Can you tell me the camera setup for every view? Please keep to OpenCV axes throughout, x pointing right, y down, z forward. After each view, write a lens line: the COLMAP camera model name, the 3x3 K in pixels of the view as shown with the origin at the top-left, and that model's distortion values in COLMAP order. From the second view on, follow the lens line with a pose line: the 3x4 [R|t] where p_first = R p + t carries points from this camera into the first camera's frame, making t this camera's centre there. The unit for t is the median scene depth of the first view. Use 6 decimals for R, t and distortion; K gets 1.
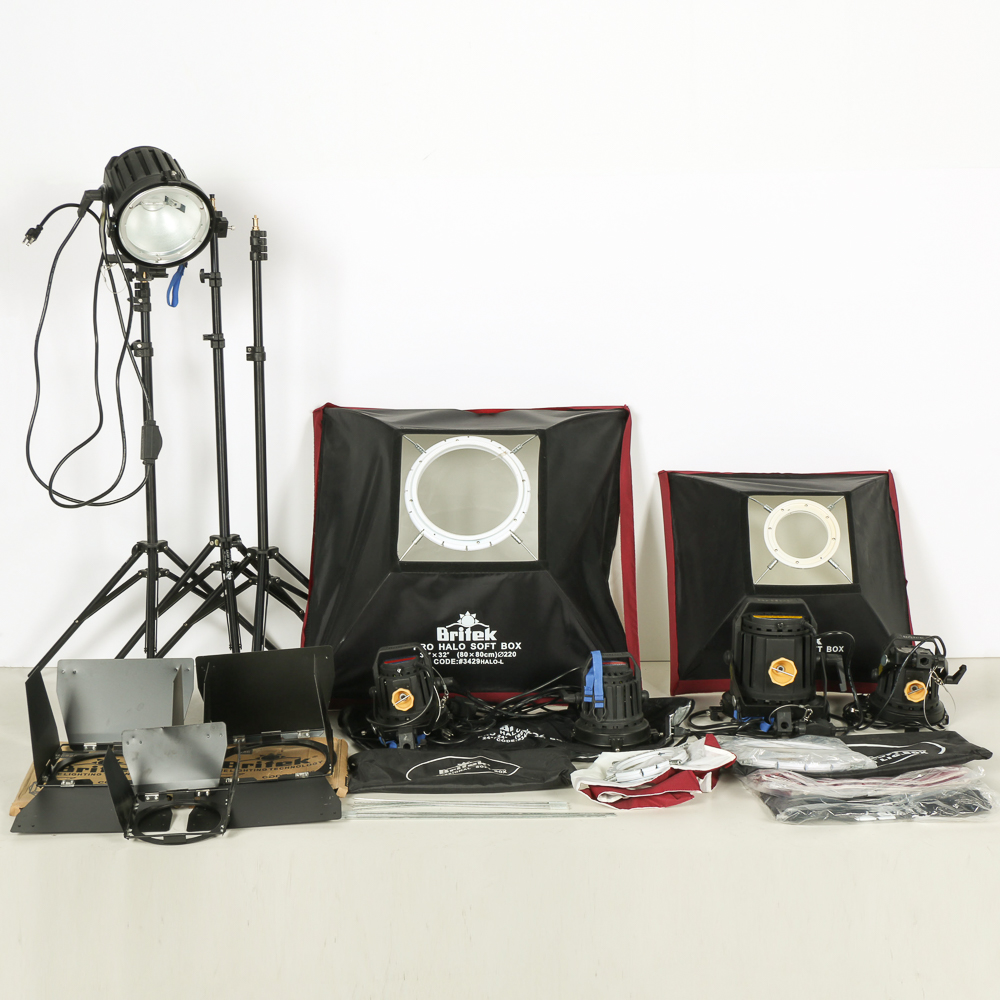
lens RADIAL K [[1683.2, 0, 472.3], [0, 1683.2, 499.2], [0, 0, 1]] dist [0.014138, 0.000000]
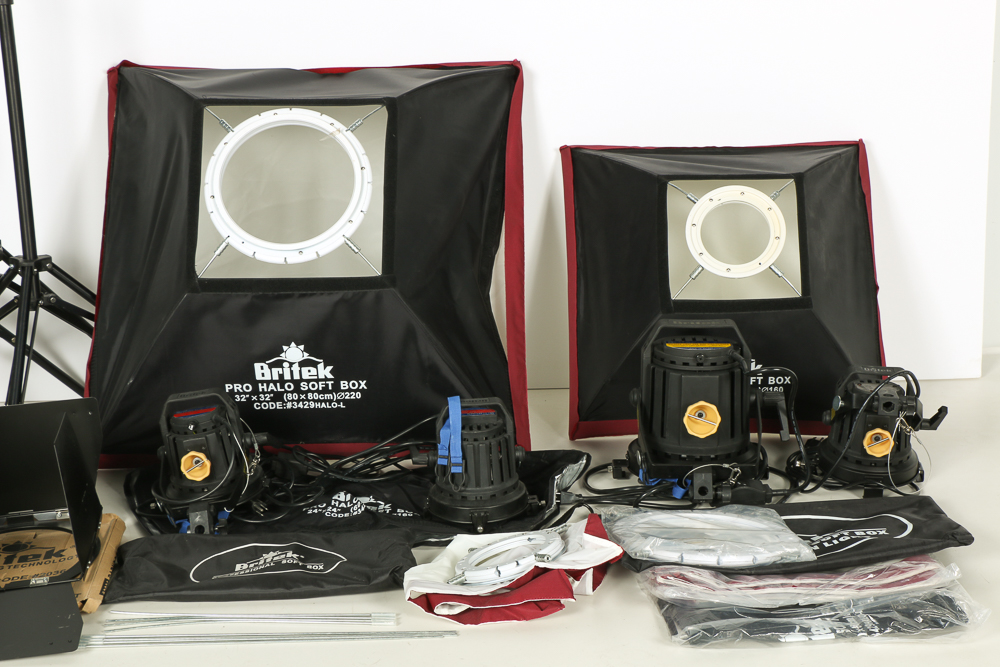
lens RADIAL K [[1781.7, 0, 496.2], [0, 1781.7, 336.7], [0, 0, 1]] dist [0.144055, 0.000000]
pose [[0.999867, -0.014159, 0.008084, 0.082904], [0.013155, 0.993510, 0.112981, -0.025724], [-0.009631, -0.112860, 0.993564, 0.200027]]
